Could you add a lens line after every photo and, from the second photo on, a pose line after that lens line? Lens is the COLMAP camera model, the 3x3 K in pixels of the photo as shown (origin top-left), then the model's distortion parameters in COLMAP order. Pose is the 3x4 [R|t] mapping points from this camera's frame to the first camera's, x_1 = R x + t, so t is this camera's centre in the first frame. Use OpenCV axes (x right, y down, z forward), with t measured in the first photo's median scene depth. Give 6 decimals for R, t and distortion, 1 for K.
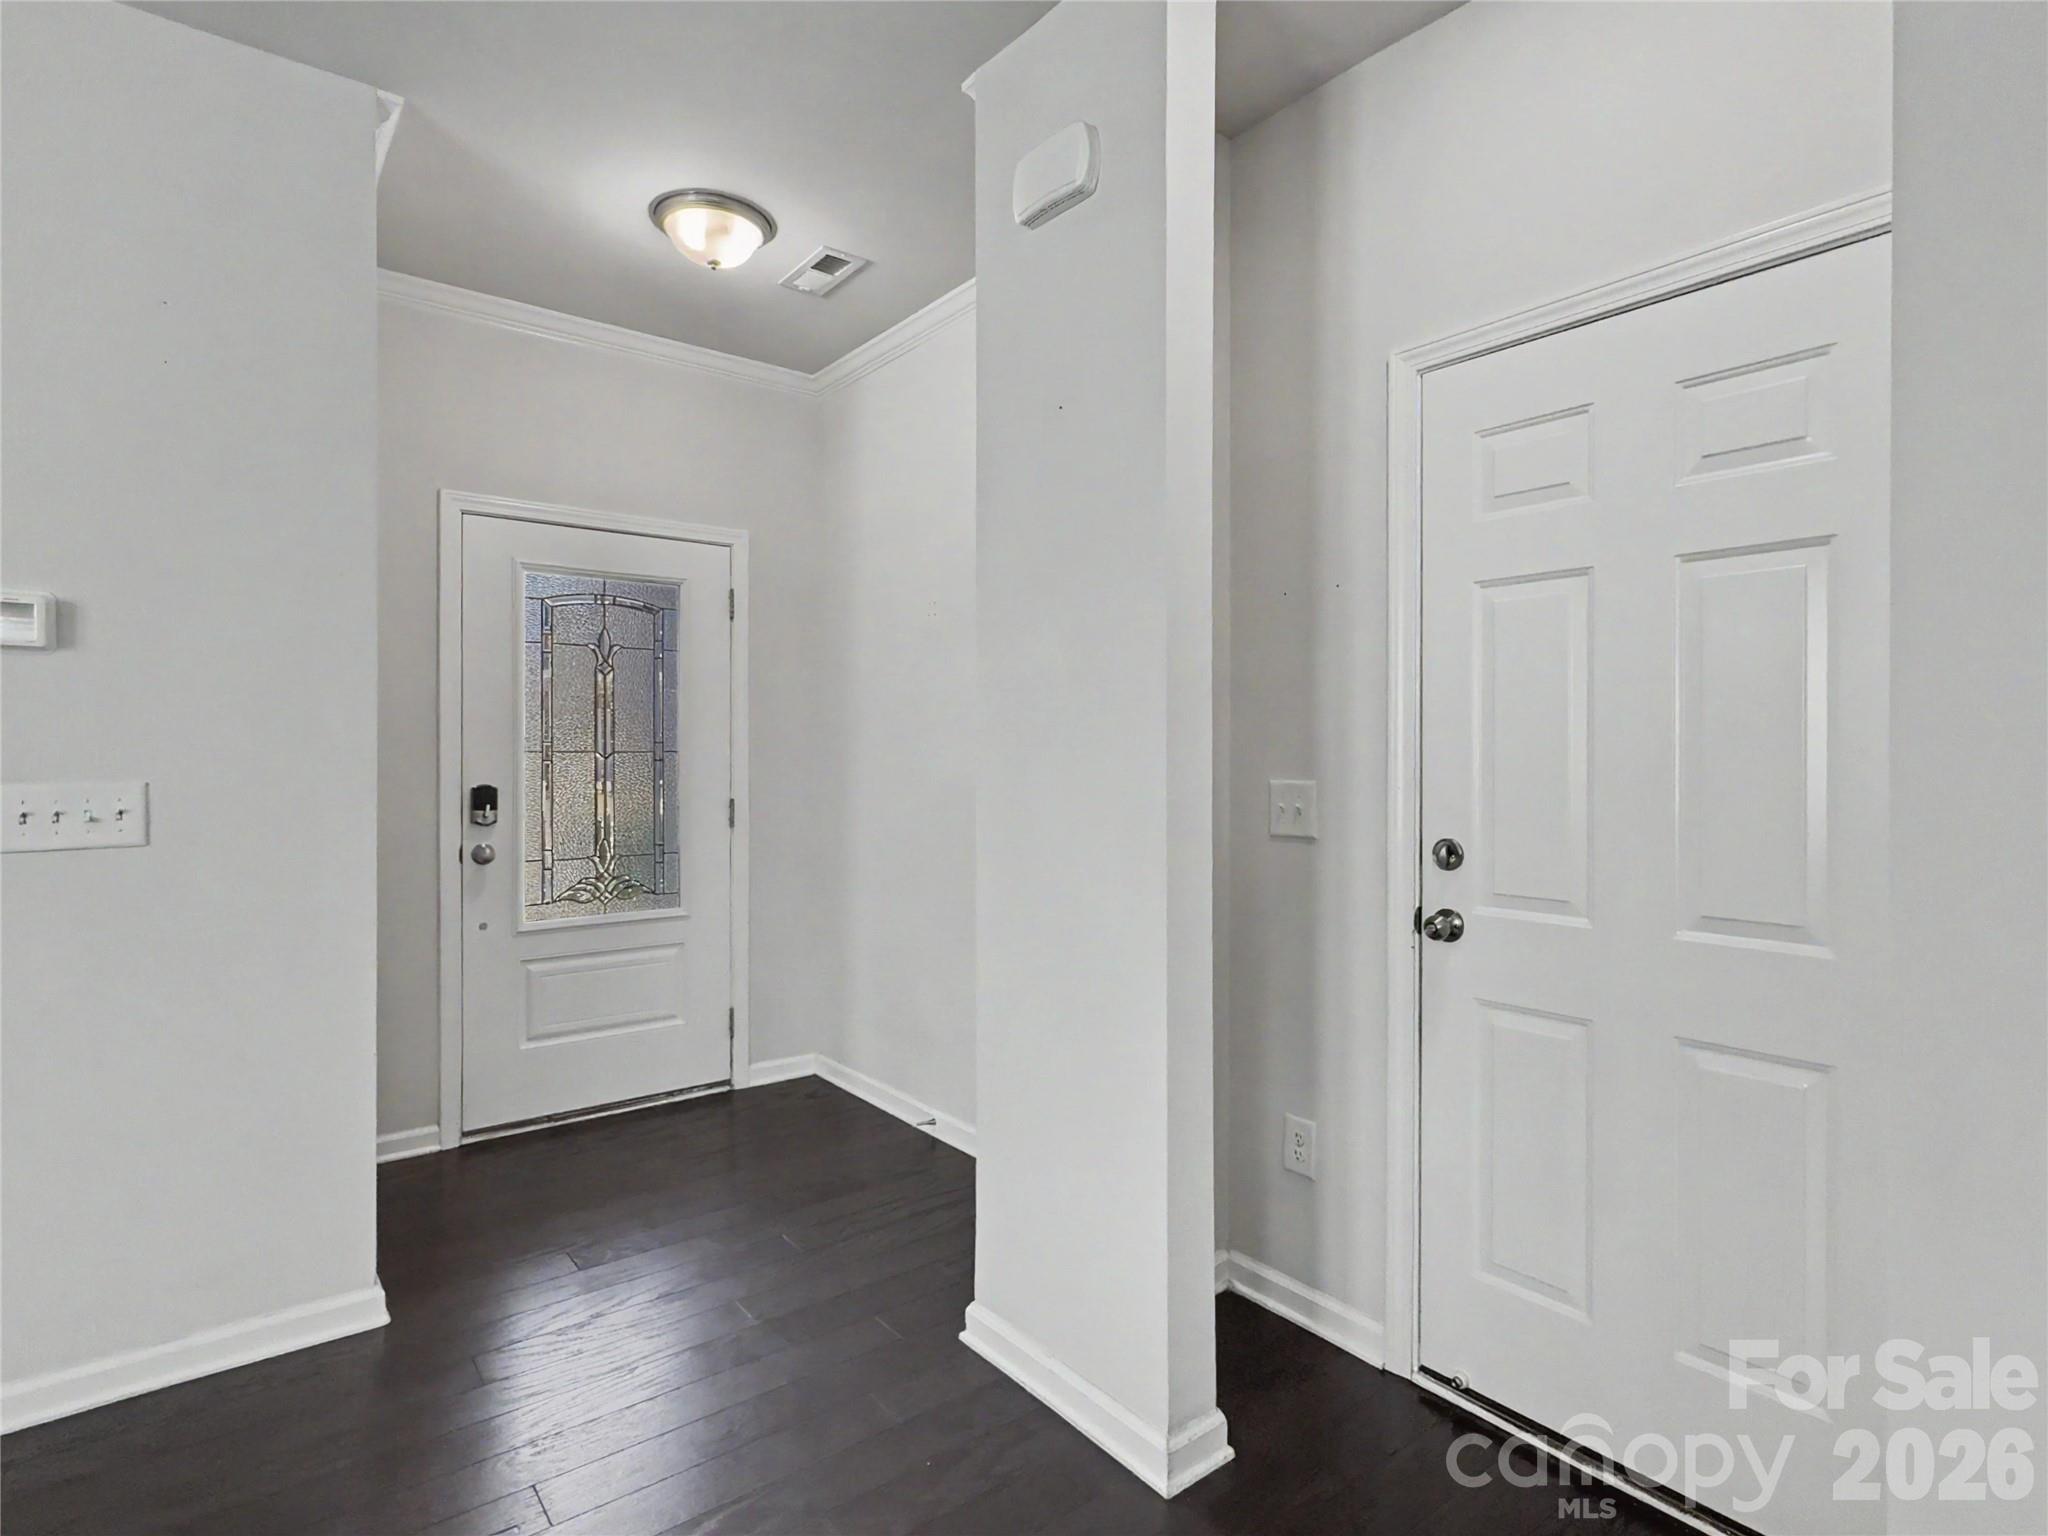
lens RADIAL K [[1035.8, 0, 1030.1], [0, 1035.8, 765.1], [0, 0, 1]] dist [-0.002501, 0.000098]
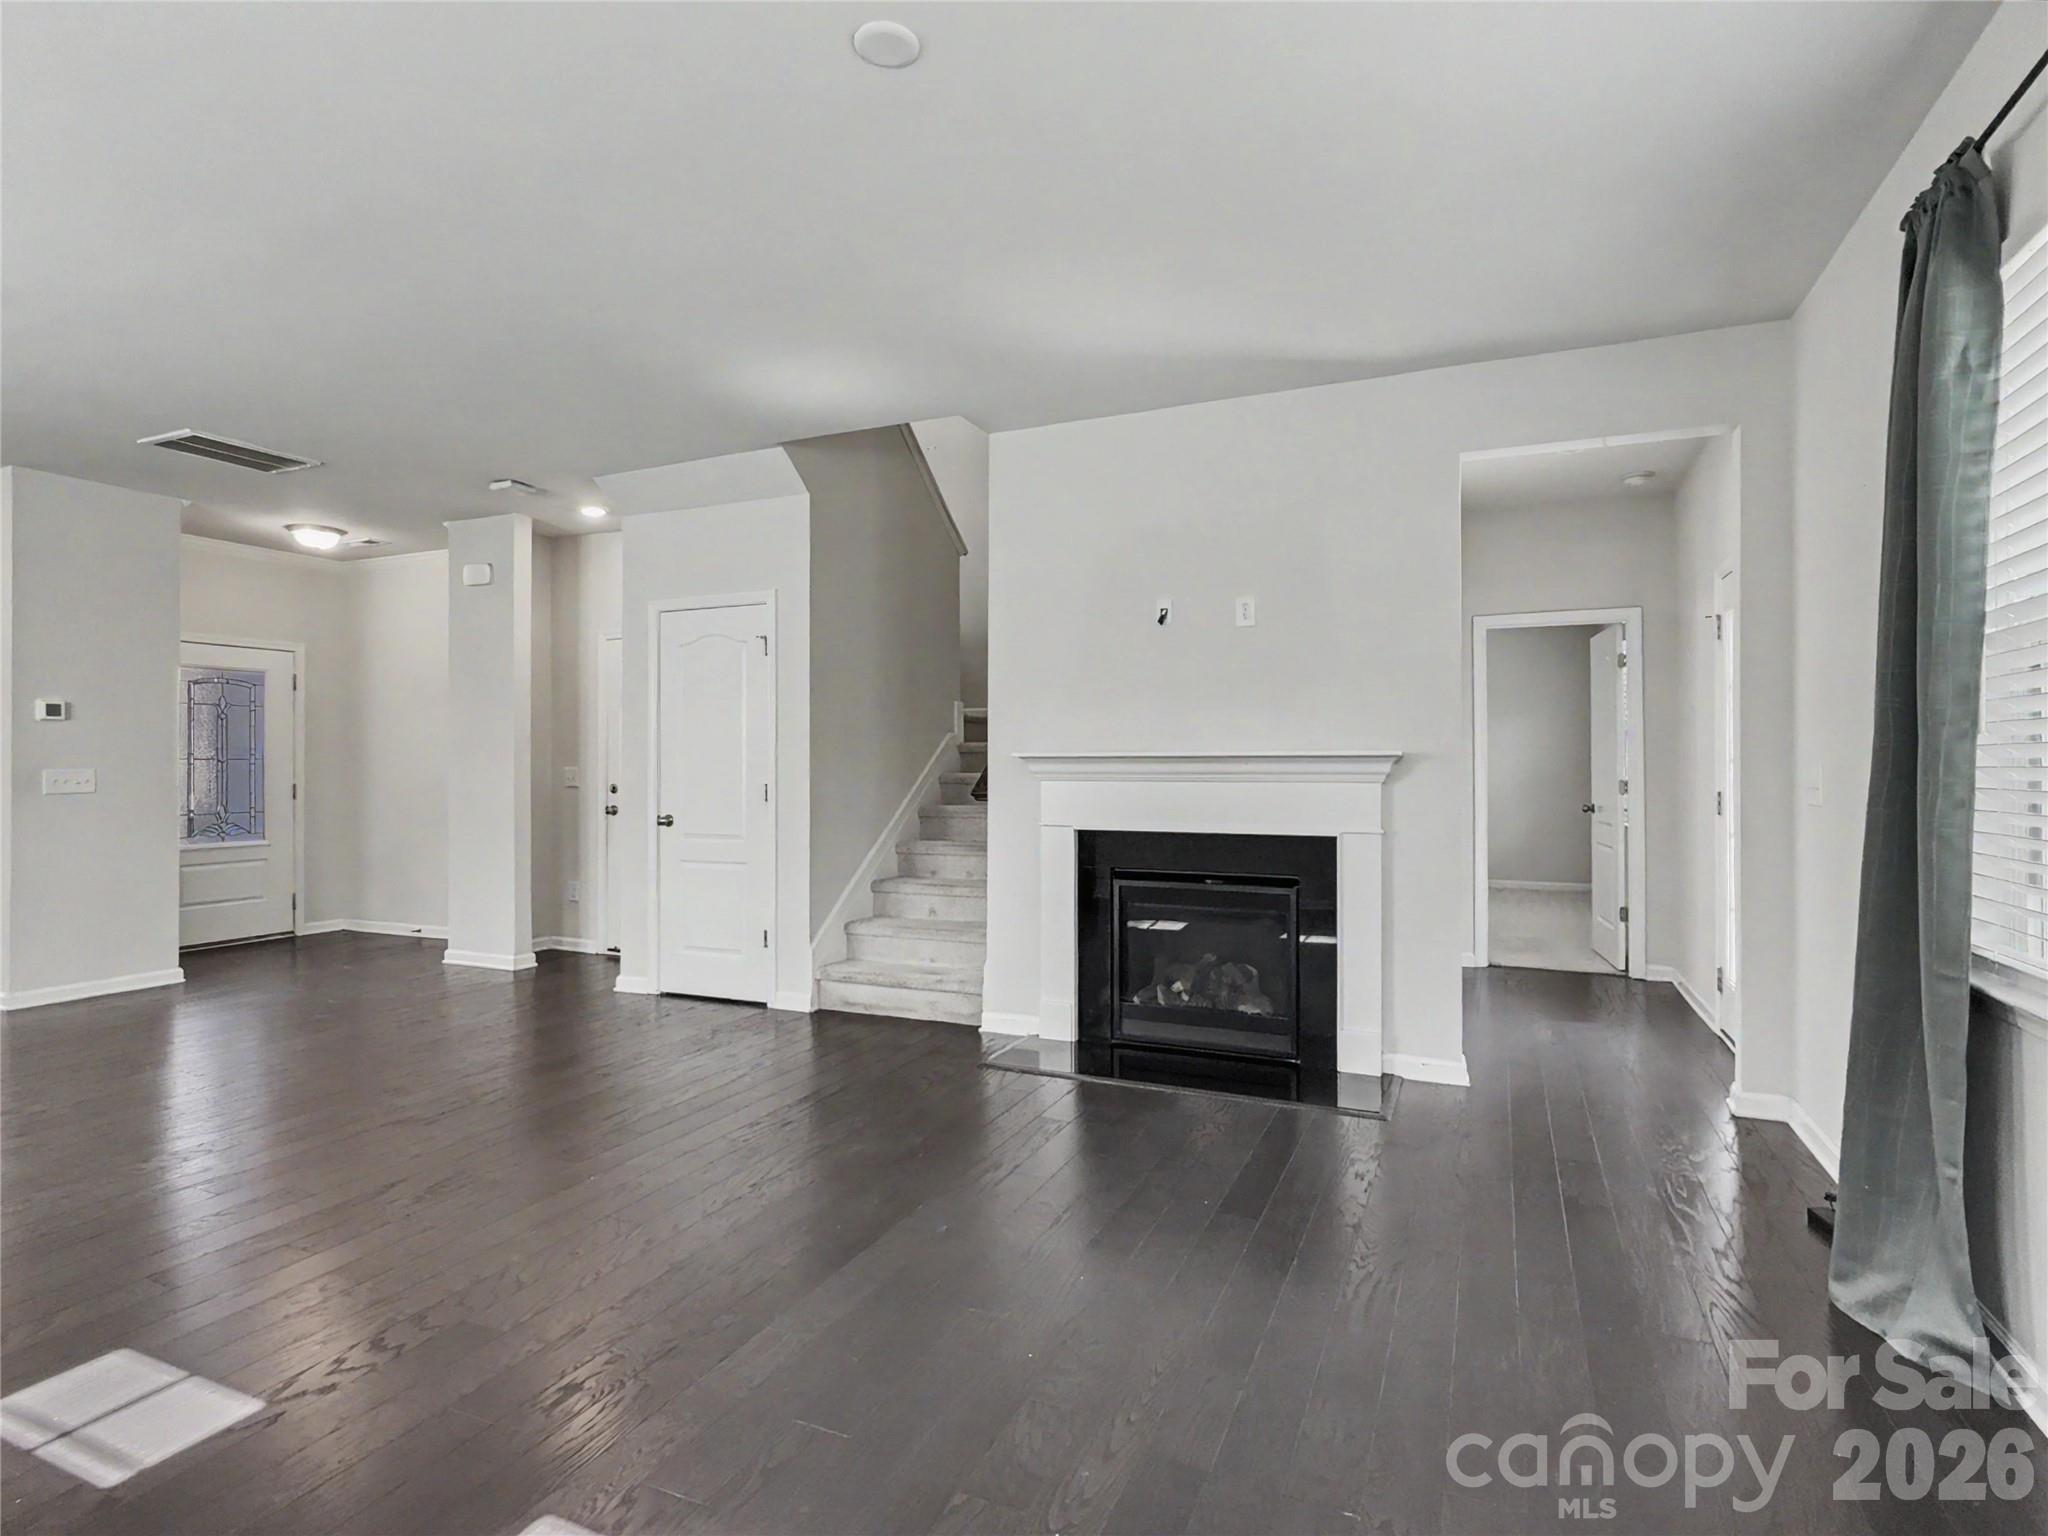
lens RADIAL K [[1035.8, 0, 1030.1], [0, 1035.8, 765.1], [0, 0, 1]] dist [-0.002501, 0.000098]
pose [[0.885063, -0.001831, 0.465468, 0.028119], [0.008992, 0.999873, -0.013166, 0.040061], [-0.465385, 0.015838, 0.884967, -1.499180]]
